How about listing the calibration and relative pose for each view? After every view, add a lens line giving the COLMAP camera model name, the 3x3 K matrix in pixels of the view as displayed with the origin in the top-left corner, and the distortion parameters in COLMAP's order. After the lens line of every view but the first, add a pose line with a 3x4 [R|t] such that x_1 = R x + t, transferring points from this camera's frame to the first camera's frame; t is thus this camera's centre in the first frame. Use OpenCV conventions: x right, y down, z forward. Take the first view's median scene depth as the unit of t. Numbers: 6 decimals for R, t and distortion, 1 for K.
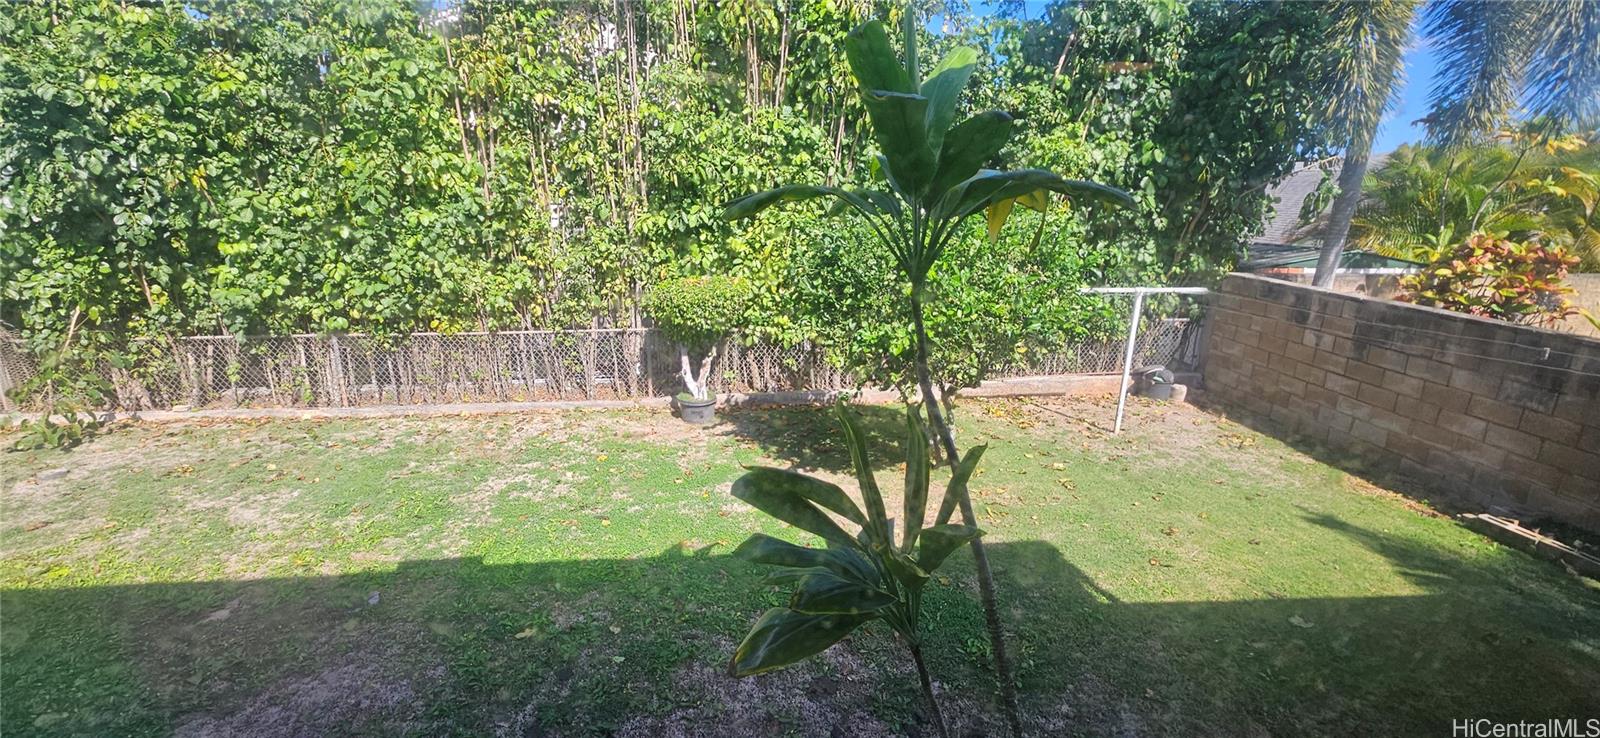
lens RADIAL K [[655.8, 0, 807.1], [0, 655.8, 367.0], [0, 0, 1]] dist [0.000710, -0.000772]
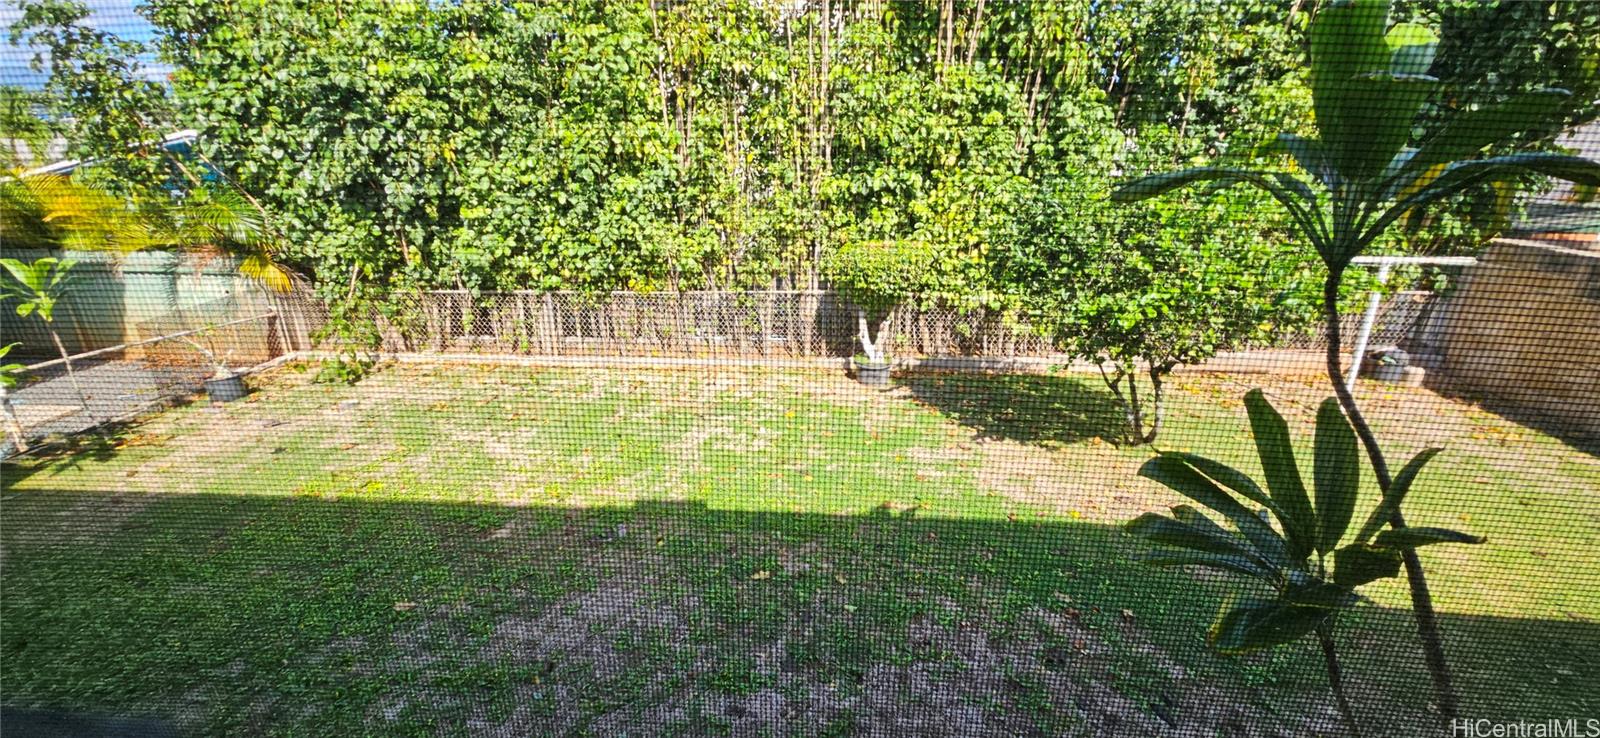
lens RADIAL K [[655.8, 0, 797.2], [0, 655.8, 367.4], [0, 0, 1]] dist [0.000710, -0.000772]
pose [[0.982143, 0.041691, -0.183460, -0.102644], [-0.030010, 0.997369, 0.065992, -0.007008], [0.185728, -0.059308, 0.980810, -0.021615]]
